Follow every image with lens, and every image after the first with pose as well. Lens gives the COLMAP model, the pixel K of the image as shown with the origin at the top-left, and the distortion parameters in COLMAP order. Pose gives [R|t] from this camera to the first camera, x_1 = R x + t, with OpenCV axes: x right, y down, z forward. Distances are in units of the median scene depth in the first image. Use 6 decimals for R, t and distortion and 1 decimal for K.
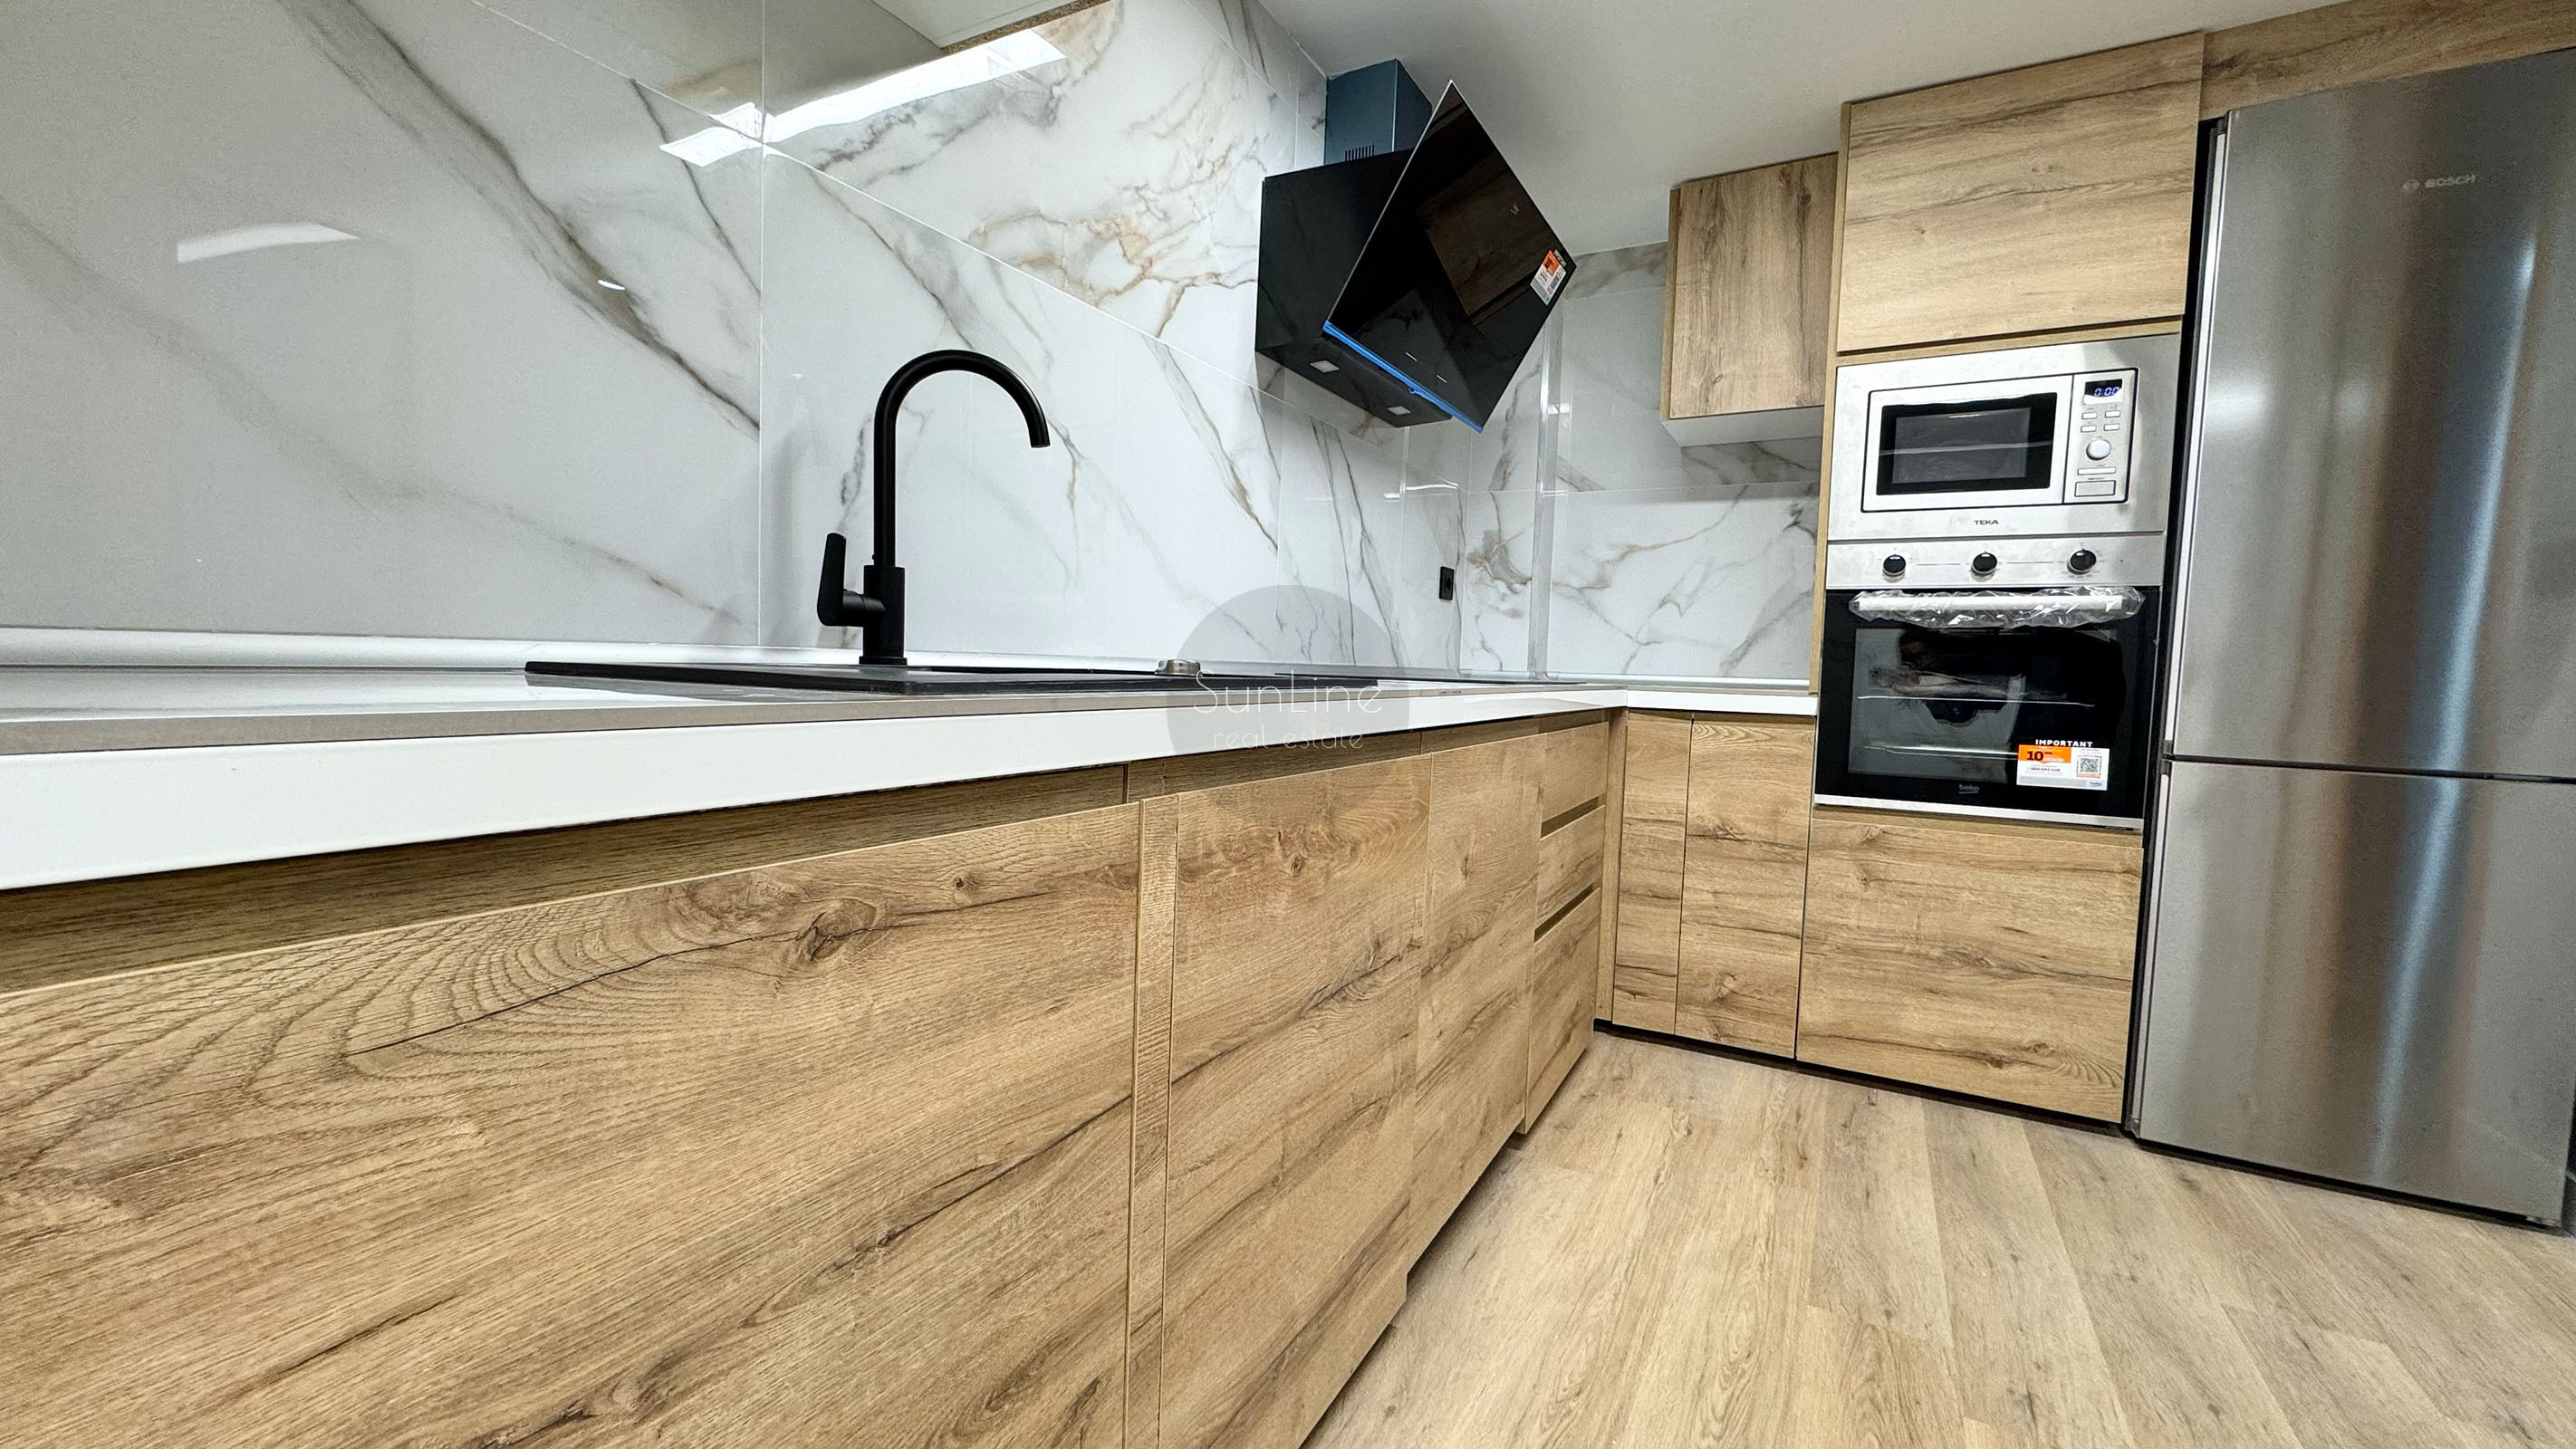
lens RADIAL K [[1031.9, 0, 1291.2], [0, 1031.9, 725.6], [0, 0, 1]] dist [0.000113, 0.000263]
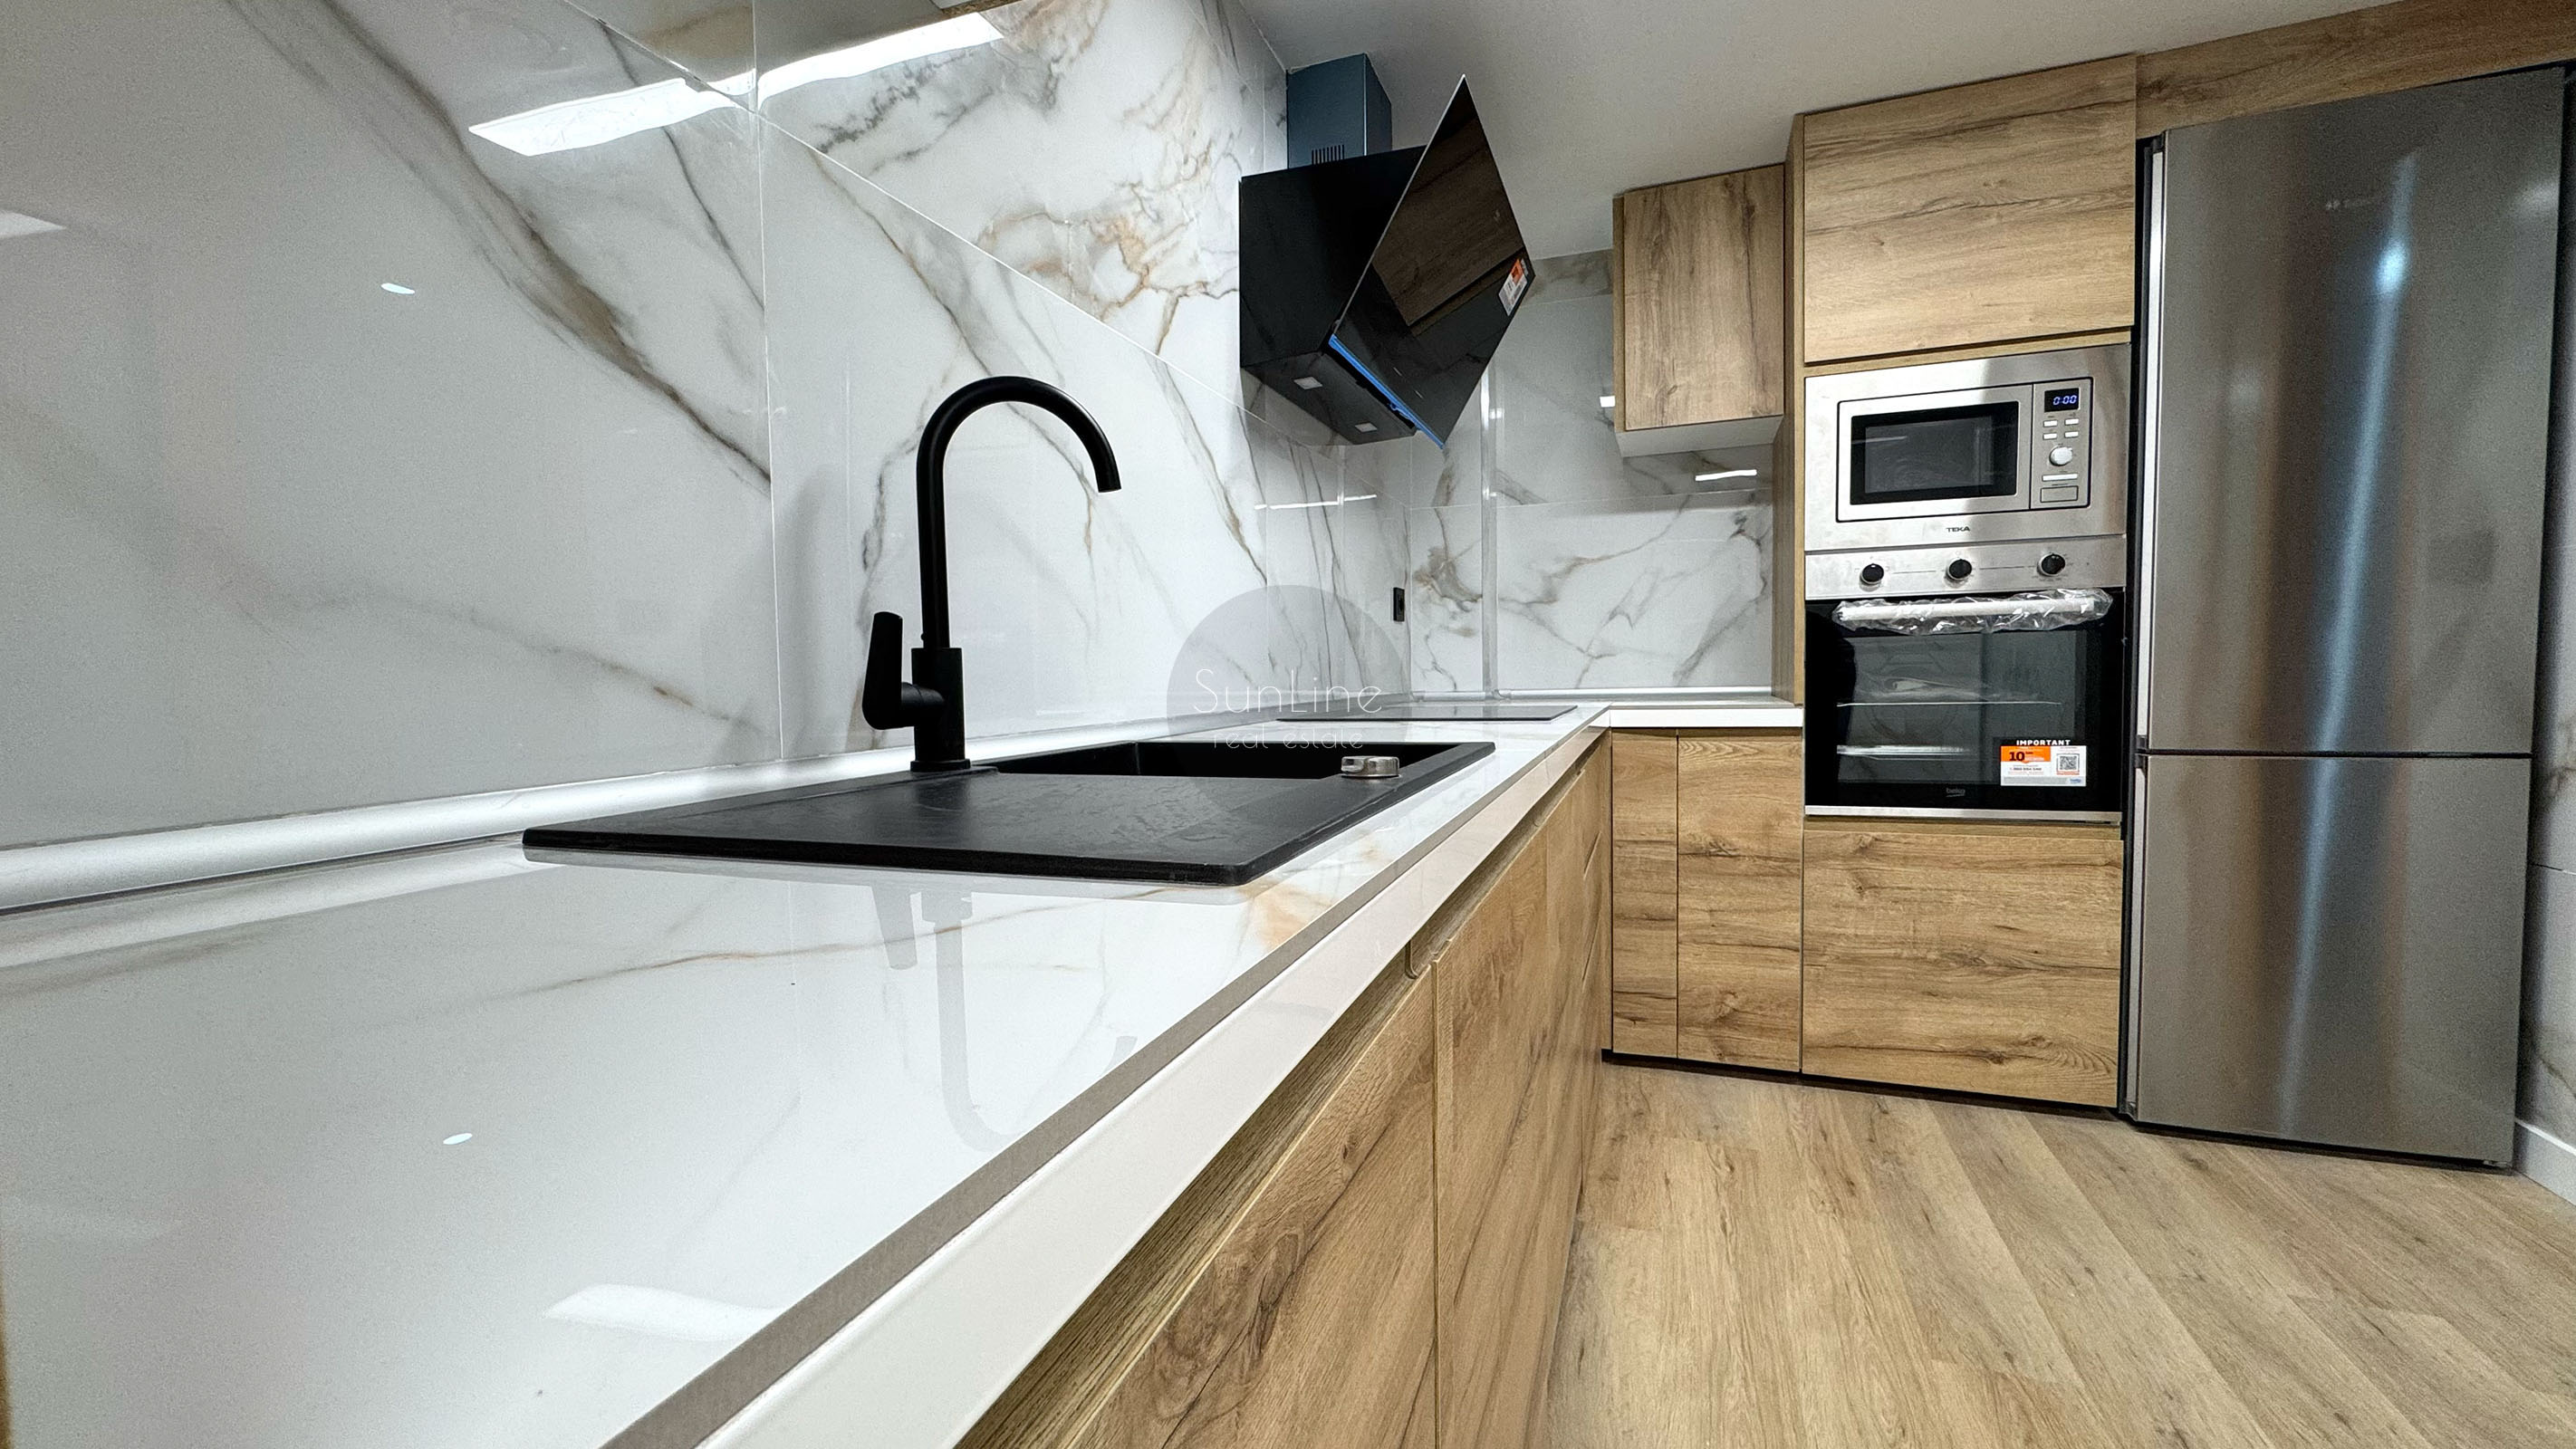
lens RADIAL K [[1031.9, 0, 1290.2], [0, 1031.9, 724.2], [0, 0, 1]] dist [0.000113, 0.000263]
pose [[0.987314, -0.058951, 0.147429, -0.143736], [0.059931, 0.998200, -0.002213, -0.045039], [-0.147033, 0.011020, 0.989070, 0.099224]]
